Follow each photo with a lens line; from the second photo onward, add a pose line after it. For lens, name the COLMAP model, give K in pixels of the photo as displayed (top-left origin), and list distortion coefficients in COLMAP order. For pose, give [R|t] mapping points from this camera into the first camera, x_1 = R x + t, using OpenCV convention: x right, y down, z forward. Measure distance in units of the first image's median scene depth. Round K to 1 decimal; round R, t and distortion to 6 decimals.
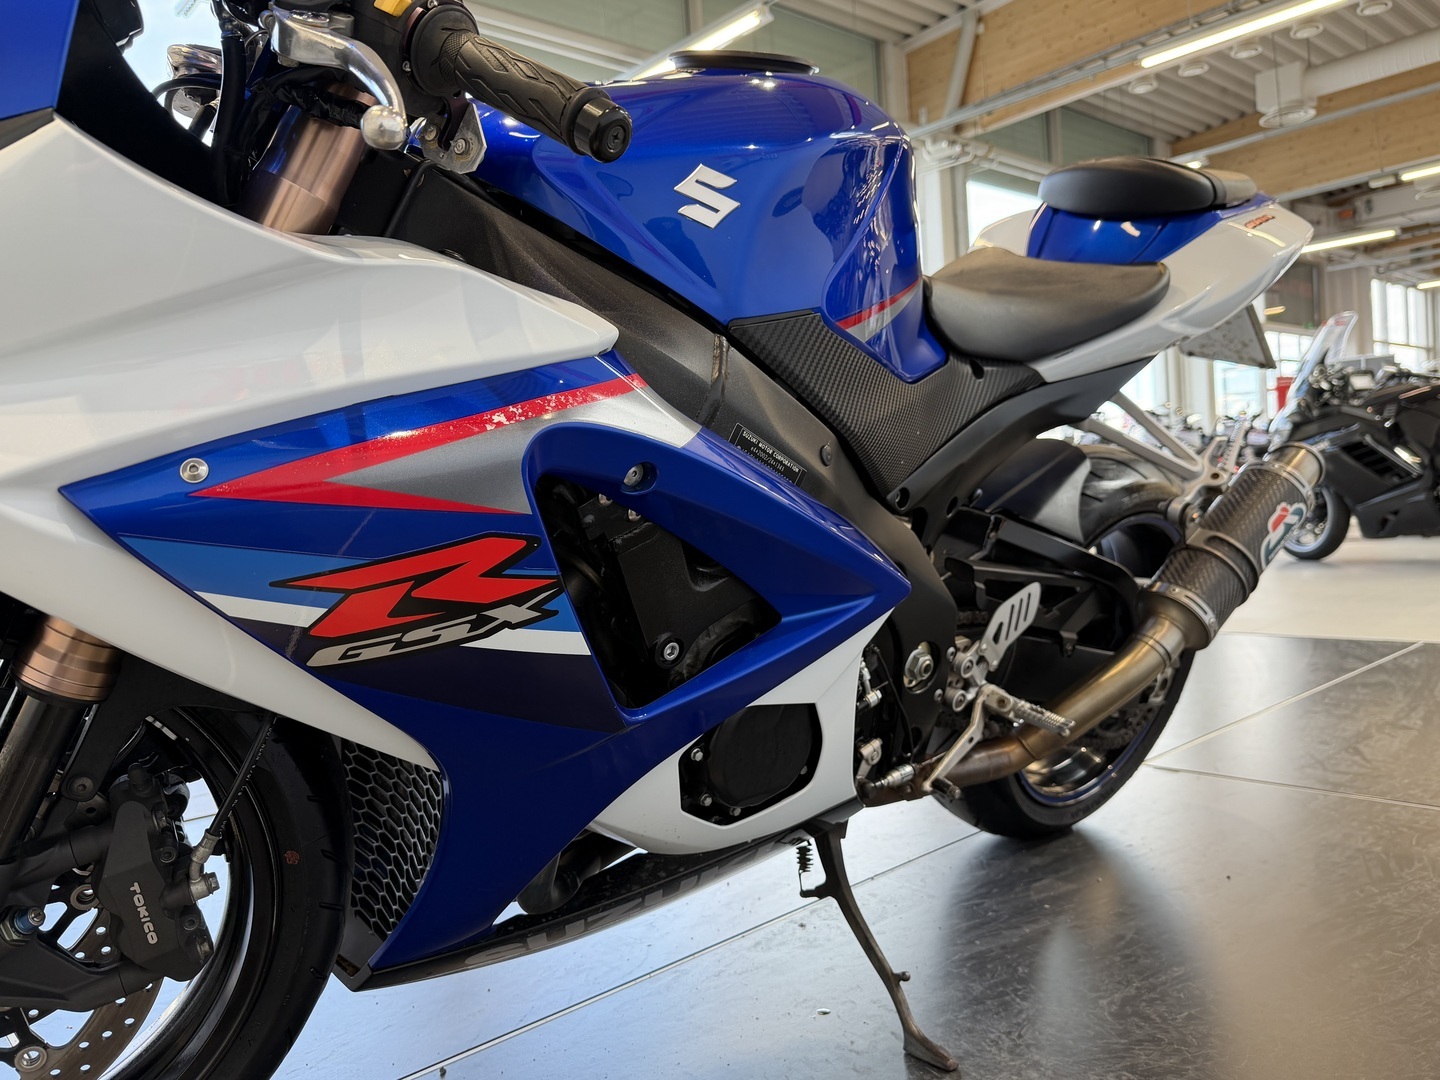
lens RADIAL K [[1115.1, 0, 709.2], [0, 1115.1, 539.5], [0, 0, 1]] dist [0.033314, -0.044399]
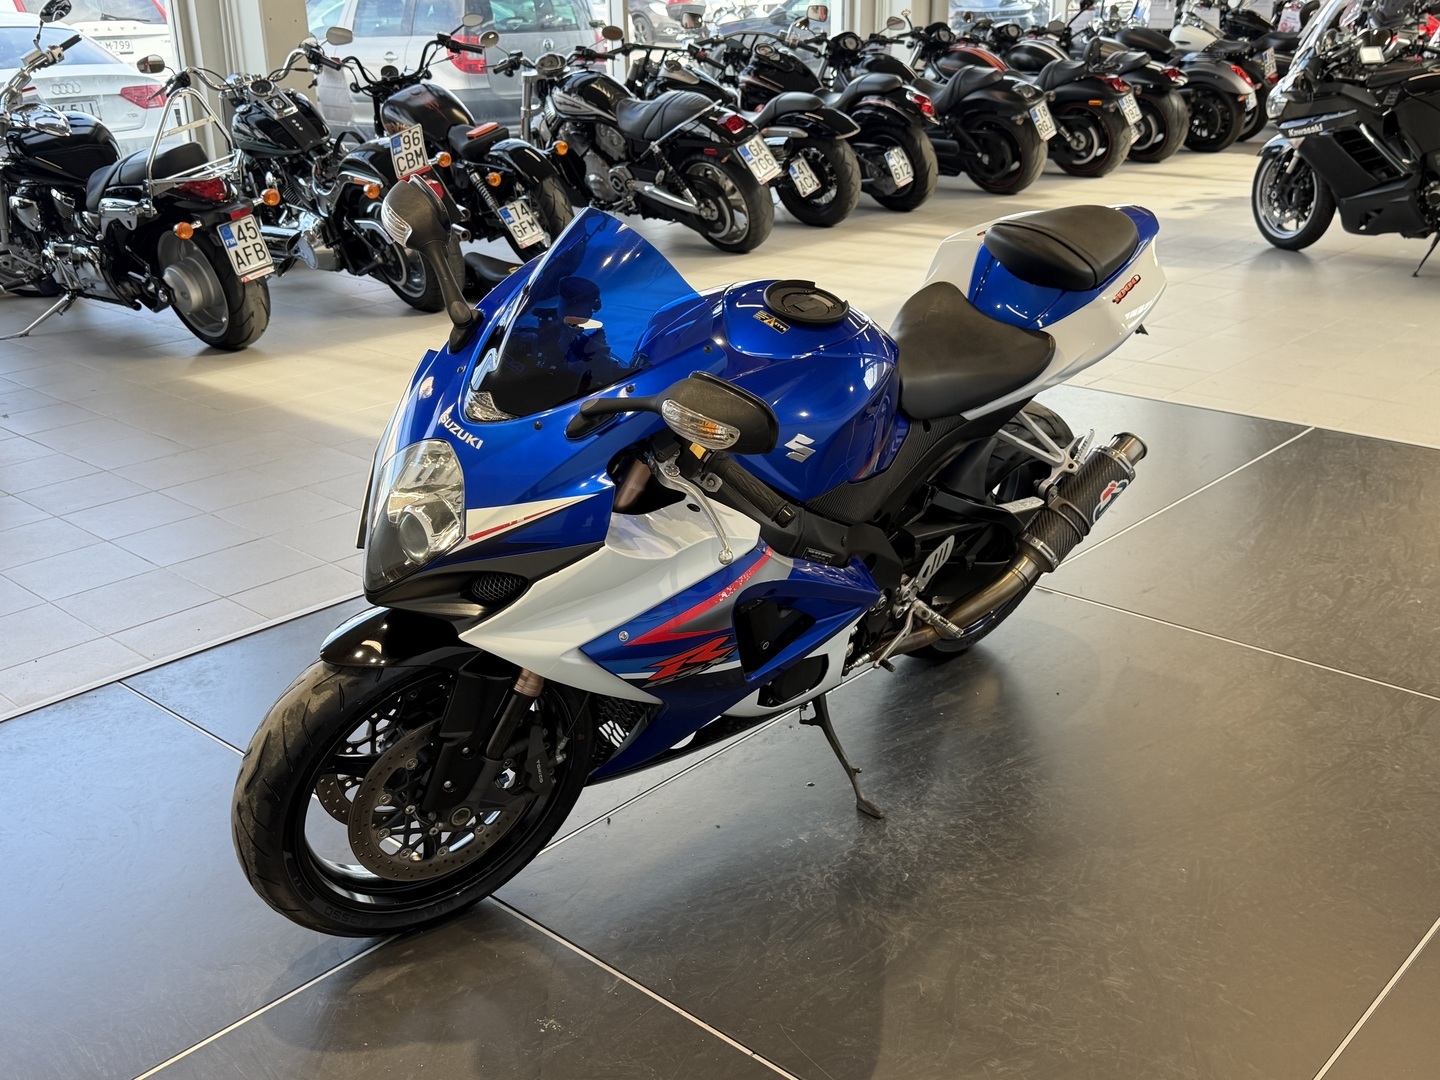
lens RADIAL K [[1523.4, 0, 725.1], [0, 1523.4, 540.5], [0, 0, 1]] dist [0.095343, 0.000000]
pose [[0.993222, 0.010180, 0.115786, -0.289158], [-0.045620, 0.950364, 0.307779, -0.626467], [-0.106905, -0.310975, 0.944387, -1.051781]]
